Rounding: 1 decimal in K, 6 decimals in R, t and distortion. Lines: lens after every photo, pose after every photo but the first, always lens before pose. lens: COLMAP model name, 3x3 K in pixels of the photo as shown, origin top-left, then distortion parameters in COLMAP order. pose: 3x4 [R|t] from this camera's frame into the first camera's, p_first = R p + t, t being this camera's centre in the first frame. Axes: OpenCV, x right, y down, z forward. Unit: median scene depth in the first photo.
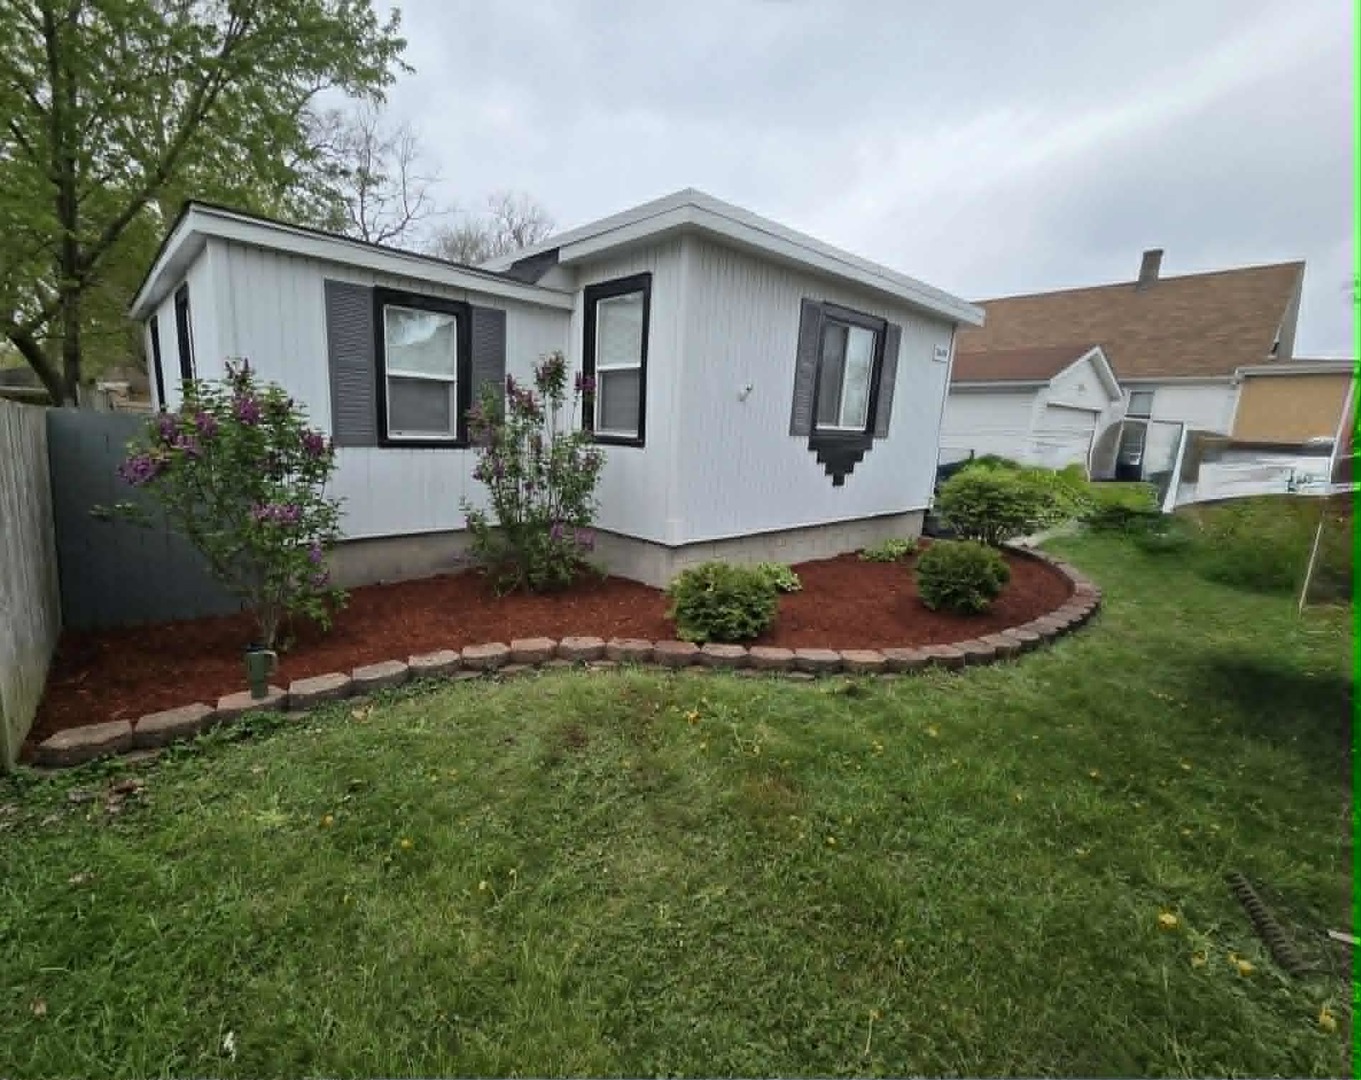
lens RADIAL K [[620.3, 0, 637.9], [0, 620.3, 548.6], [0, 0, 1]] dist [0.000635, 0.000899]
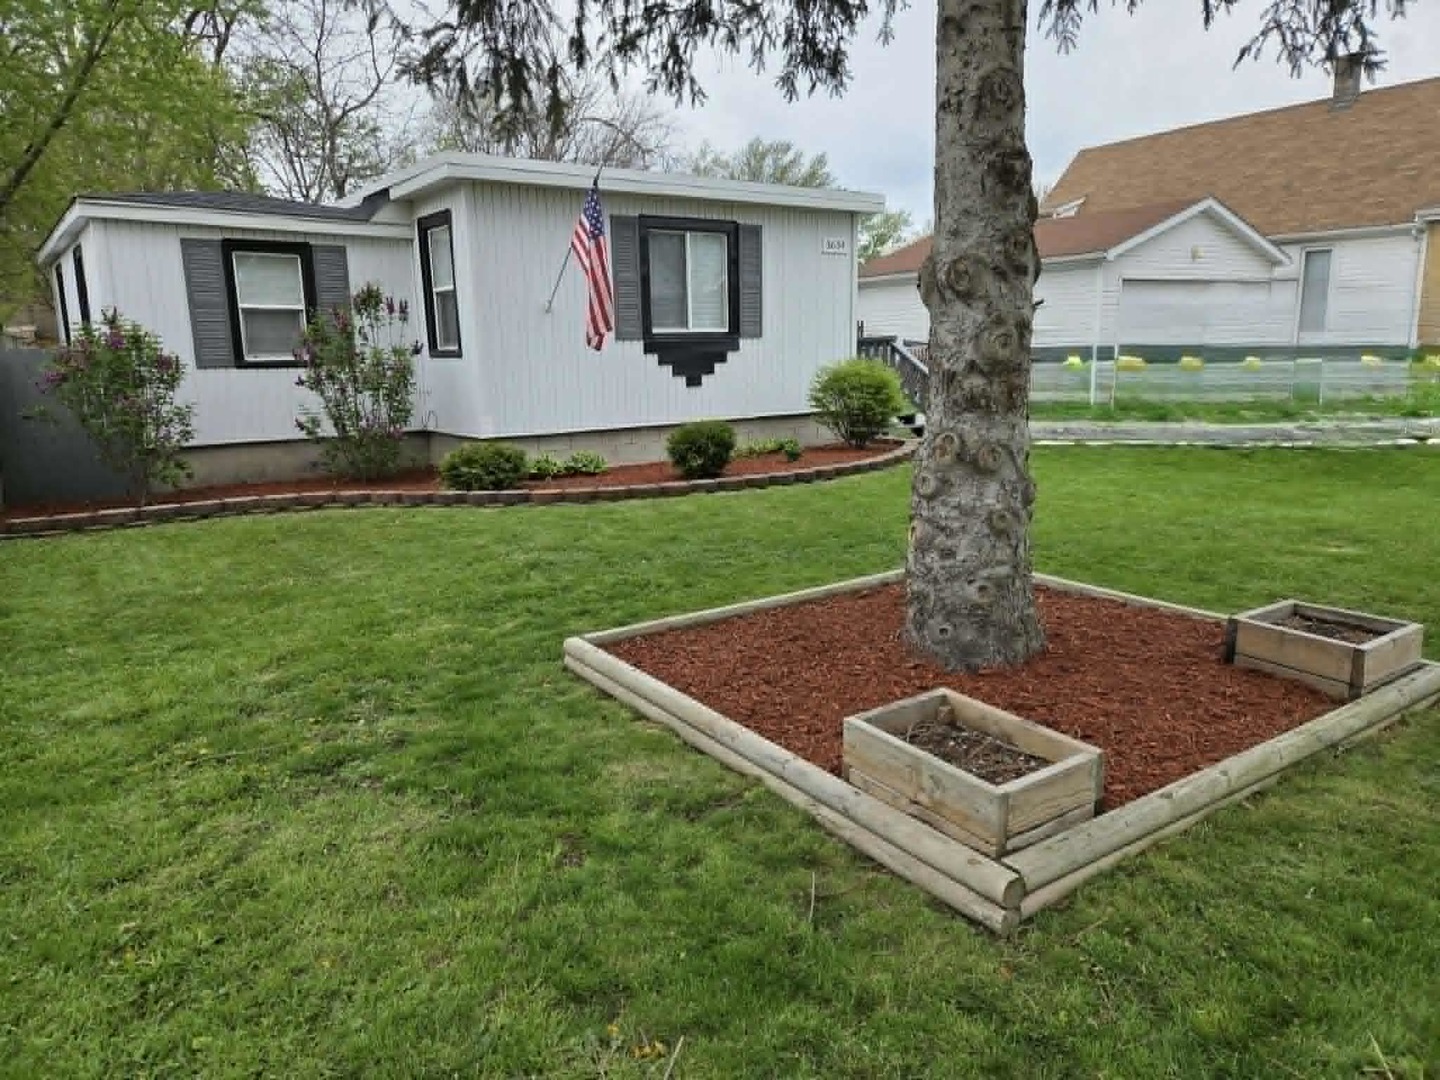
lens RADIAL K [[998.8, 0, 722.5], [0, 998.8, 540.9], [0, 0, 1]] dist [0.057820, -0.035716]
pose [[0.994293, -0.042703, -0.097759, 0.645758], [0.042096, 0.999079, -0.008269, 0.211163], [0.098022, 0.004106, 0.995176, -0.802146]]
